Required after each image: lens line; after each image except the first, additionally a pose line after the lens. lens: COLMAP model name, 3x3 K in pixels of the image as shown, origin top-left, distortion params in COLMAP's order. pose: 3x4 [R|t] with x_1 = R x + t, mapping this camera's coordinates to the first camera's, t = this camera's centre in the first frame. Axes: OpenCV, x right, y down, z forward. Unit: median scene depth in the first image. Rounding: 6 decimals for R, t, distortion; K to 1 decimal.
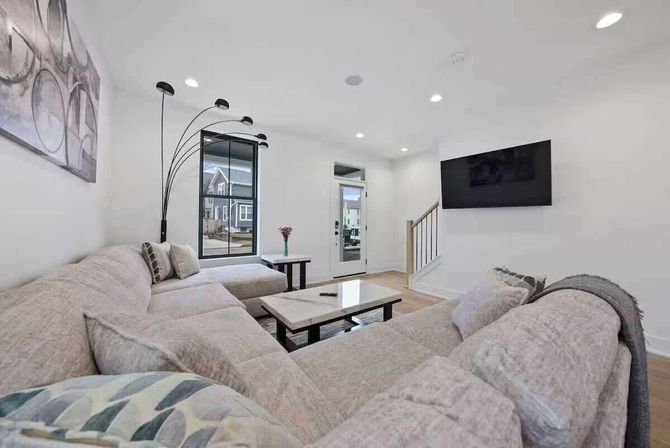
lens RADIAL K [[234.7, 0, 338.9], [0, 234.7, 219.2], [0, 0, 1]] dist [-0.000651, -0.000032]
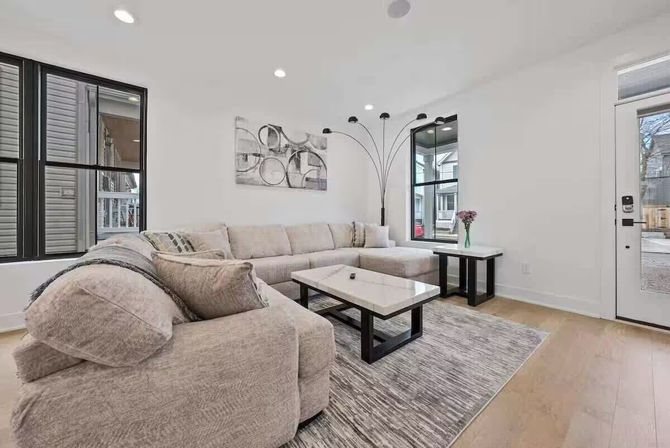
lens RADIAL K [[255.6, 0, 336.4], [0, 255.6, 212.8], [0, 0, 1]] dist [-0.001459, -0.000125]
pose [[0.026436, -0.017823, -0.999492, 0.658858], [0.033010, 0.999311, -0.016947, 0.043896], [0.999105, -0.032545, 0.027006, 0.583732]]
